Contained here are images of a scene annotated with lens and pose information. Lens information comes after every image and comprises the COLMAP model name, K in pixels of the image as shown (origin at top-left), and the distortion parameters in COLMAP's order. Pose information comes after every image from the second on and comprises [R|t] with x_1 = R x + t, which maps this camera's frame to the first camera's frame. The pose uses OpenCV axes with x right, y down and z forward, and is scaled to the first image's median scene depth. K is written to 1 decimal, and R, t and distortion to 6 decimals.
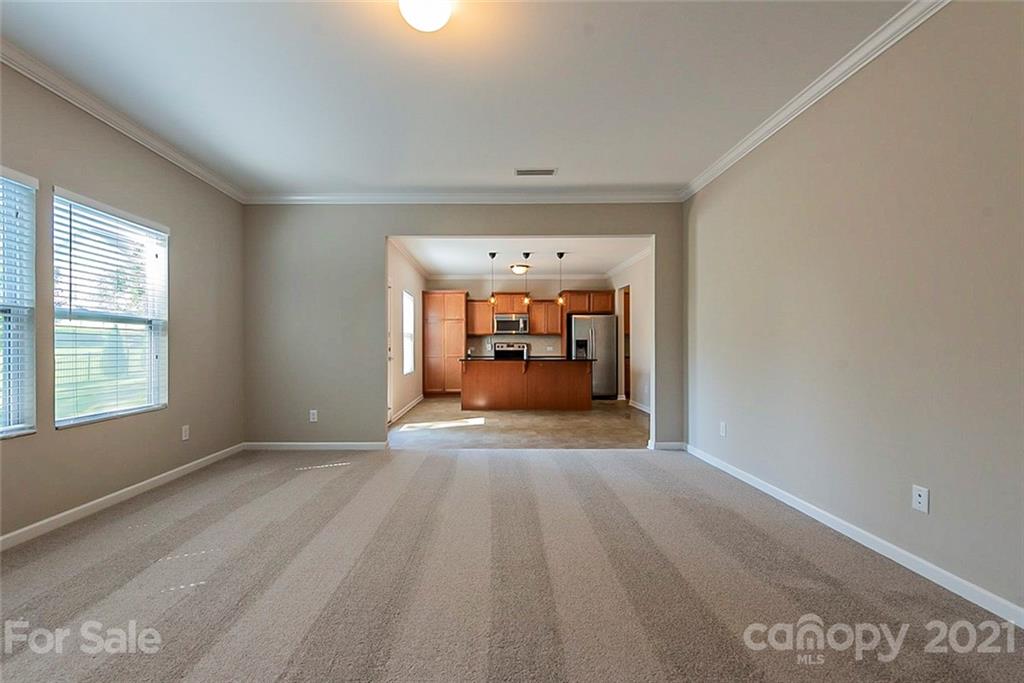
lens RADIAL K [[423.8, 0, 504.4], [0, 423.8, 342.3], [0, 0, 1]] dist [0.000183, 0.000009]
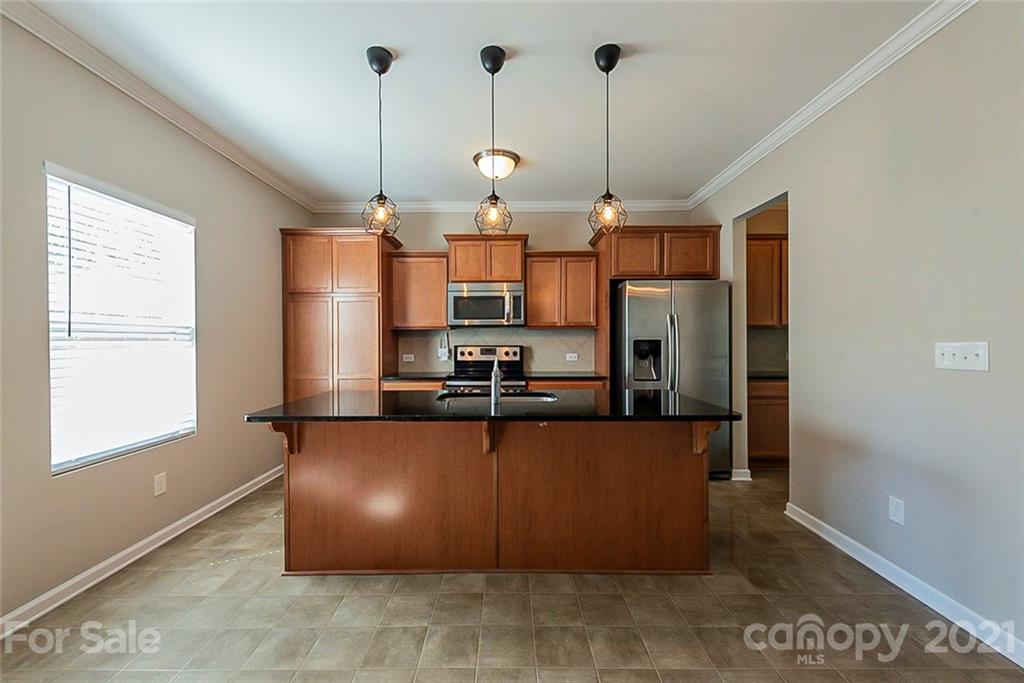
lens RADIAL K [[423.8, 0, 504.4], [0, 423.8, 342.3], [0, 0, 1]] dist [0.000183, 0.000009]
pose [[0.998951, -0.004050, -0.045606, 0.056672], [0.004773, 0.999865, 0.015751, -0.009638], [0.045536, -0.015952, 0.998835, 0.545287]]
